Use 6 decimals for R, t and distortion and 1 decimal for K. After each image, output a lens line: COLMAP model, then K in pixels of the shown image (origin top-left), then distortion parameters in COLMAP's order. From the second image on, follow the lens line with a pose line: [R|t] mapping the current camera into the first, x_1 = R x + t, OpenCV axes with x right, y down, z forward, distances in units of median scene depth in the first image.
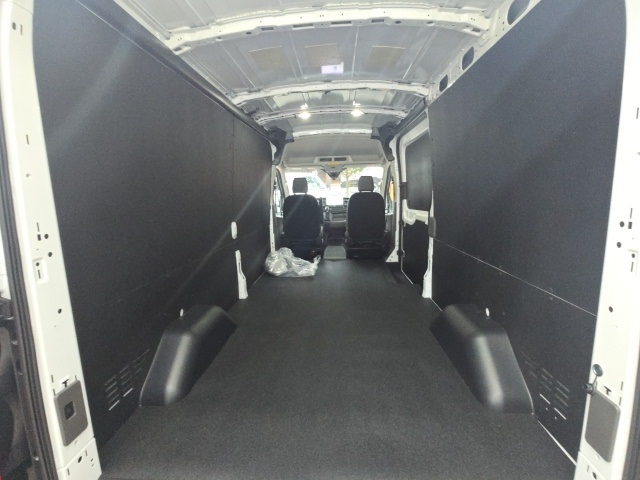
lens RADIAL K [[307.5, 0, 315.4], [0, 307.5, 241.5], [0, 0, 1]] dist [-0.002244, -0.008314]
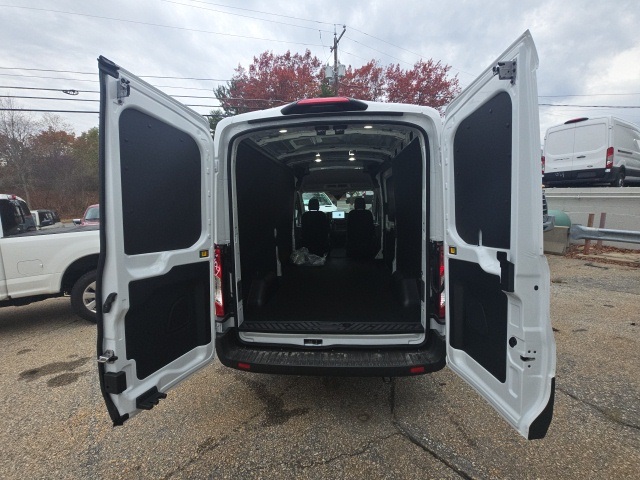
lens RADIAL K [[307.5, 0, 315.4], [0, 307.5, 241.5], [0, 0, 1]] dist [-0.002244, -0.008314]
pose [[0.999703, 0.006111, -0.023584, -0.008763], [-0.007100, 0.999089, -0.042081, 0.054203], [0.023305, 0.042236, 0.998836, -0.453555]]
